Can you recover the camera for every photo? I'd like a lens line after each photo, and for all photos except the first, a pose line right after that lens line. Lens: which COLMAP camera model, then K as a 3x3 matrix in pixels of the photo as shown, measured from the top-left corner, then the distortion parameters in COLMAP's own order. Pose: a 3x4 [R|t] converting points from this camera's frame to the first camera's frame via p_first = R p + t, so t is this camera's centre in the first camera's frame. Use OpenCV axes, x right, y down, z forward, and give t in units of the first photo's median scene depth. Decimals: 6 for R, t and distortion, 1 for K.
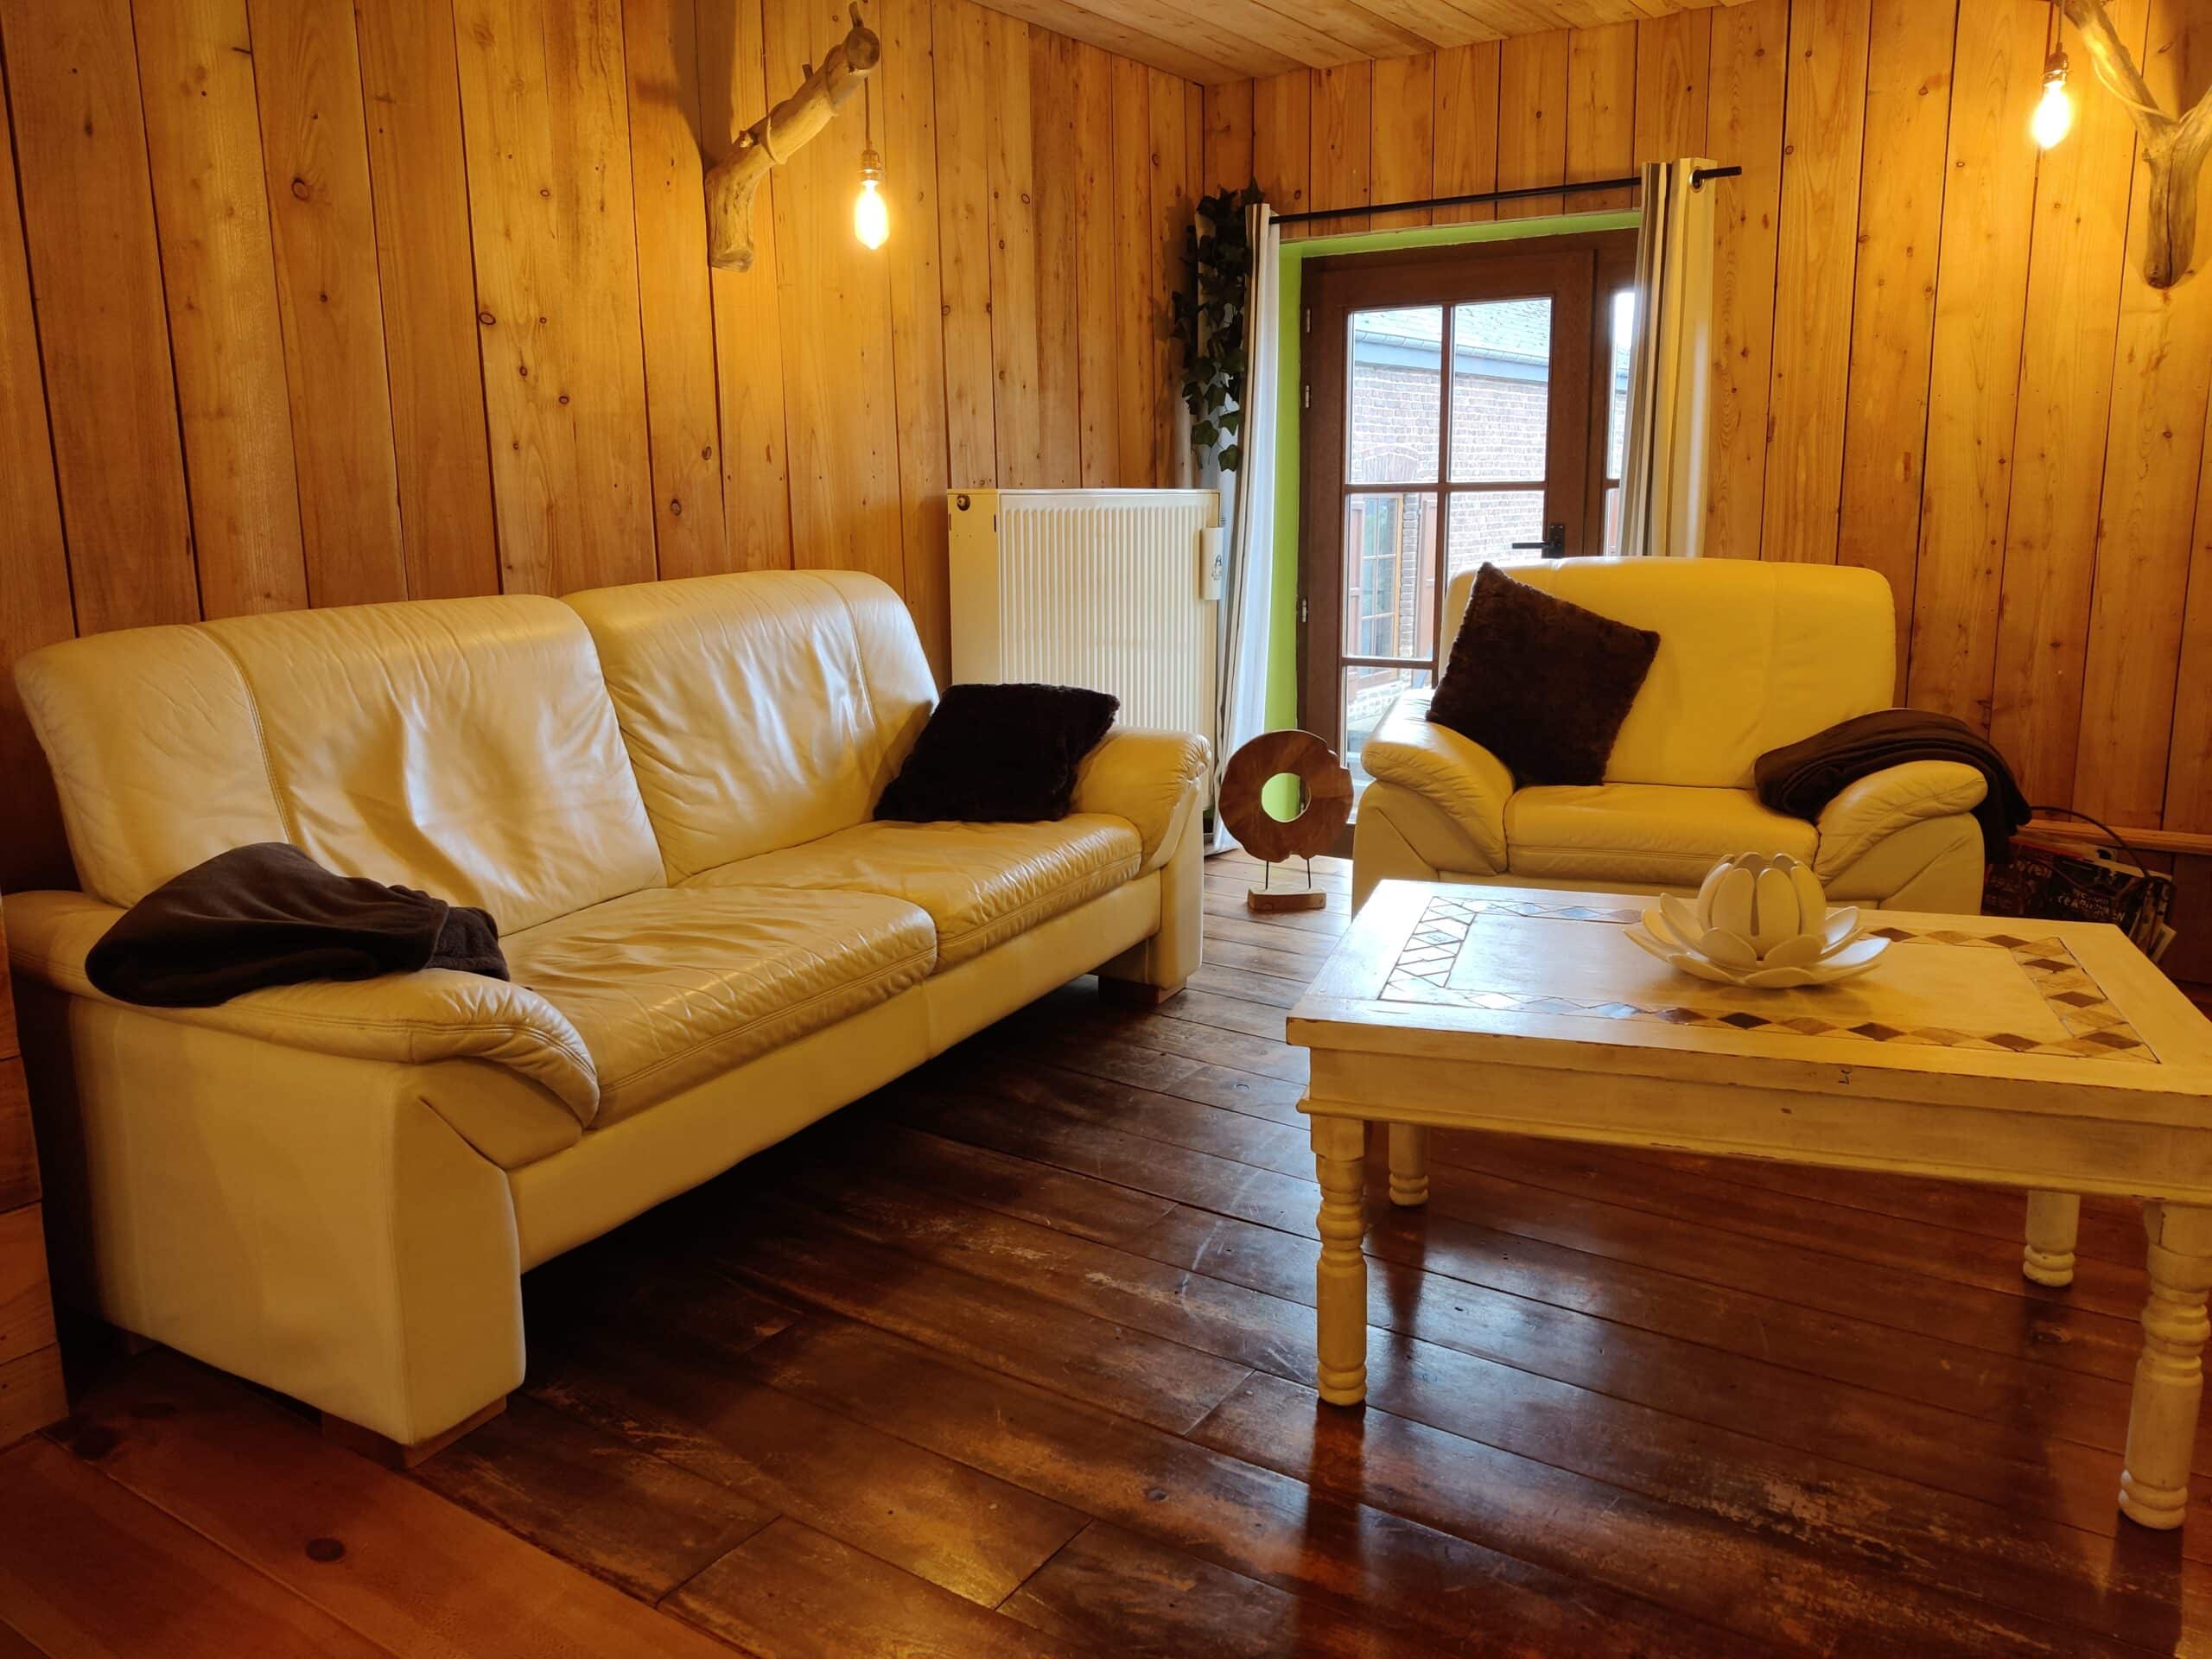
lens RADIAL K [[1710.8, 0, 1106.0], [0, 1710.8, 829.5], [0, 0, 1]] dist [-0.036131, 0.000293]
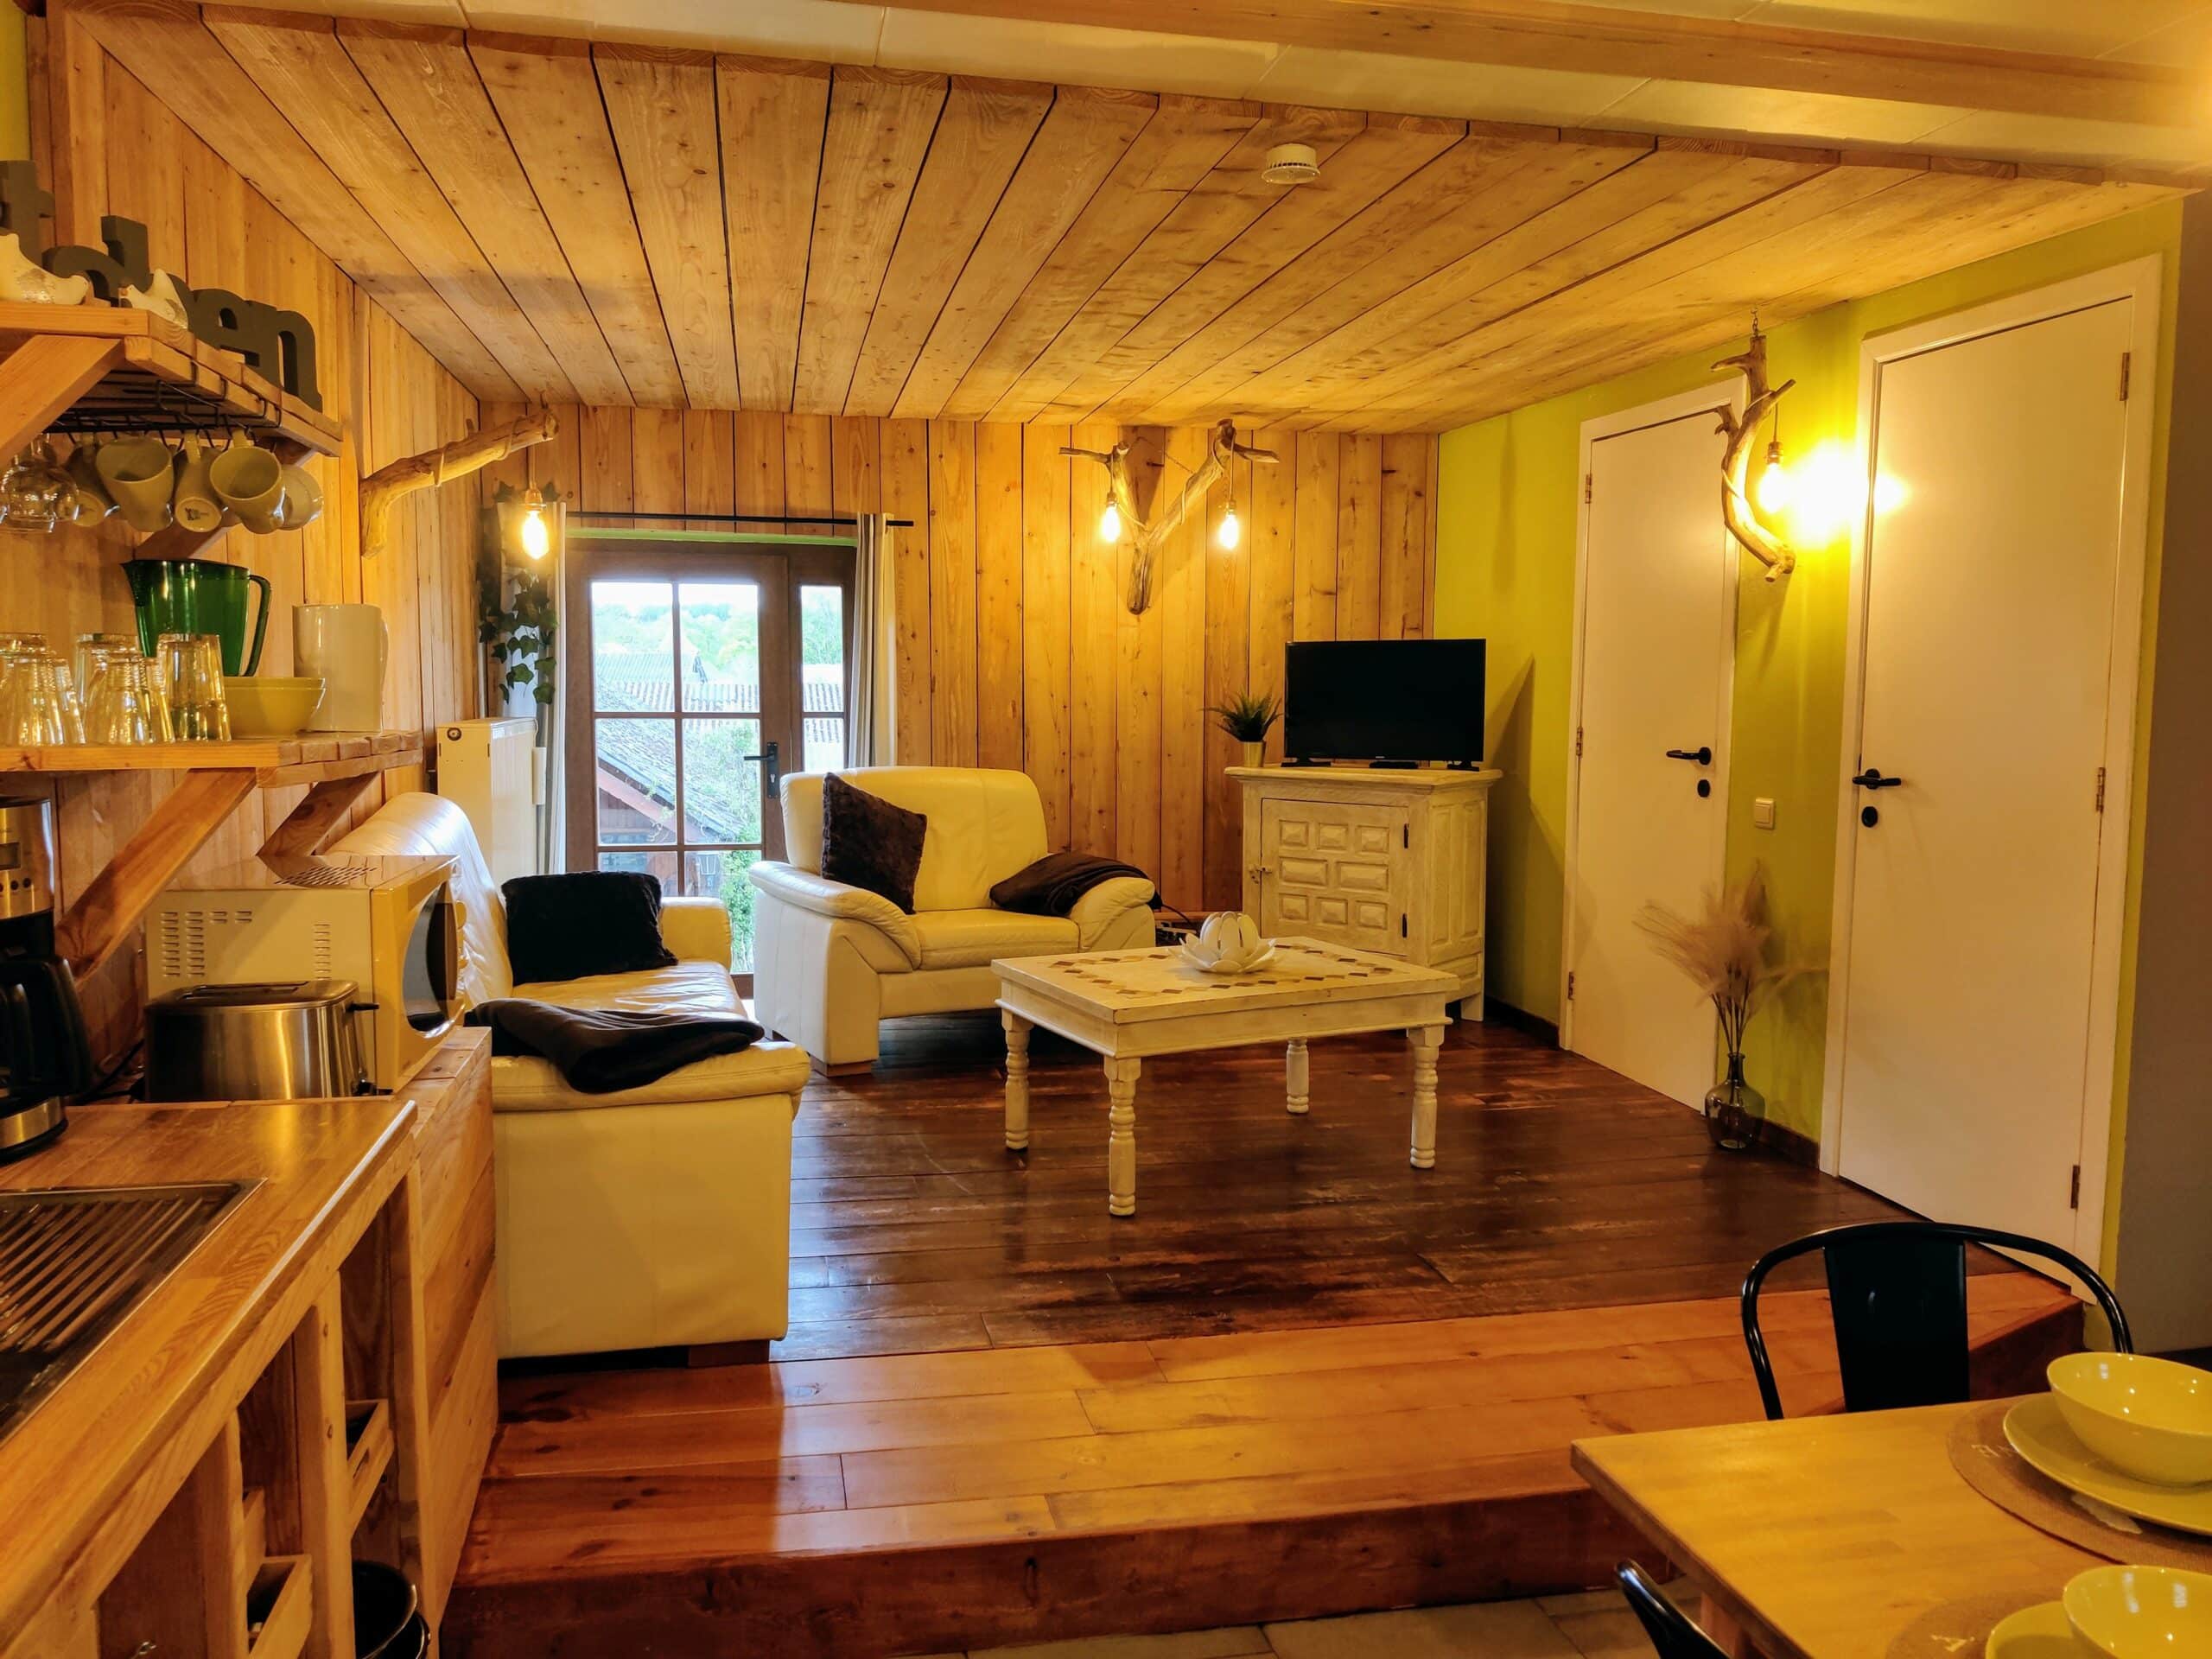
lens RADIAL K [[1679.8, 0, 1106.0], [0, 1679.8, 829.5], [0, 0, 1]] dist [-0.001438, -0.004526]
pose [[0.696999, -0.045403, 0.715634, -0.635352], [0.121095, 0.991113, -0.055061, 0.003851], [-0.706774, 0.125038, 0.696302, -0.189206]]
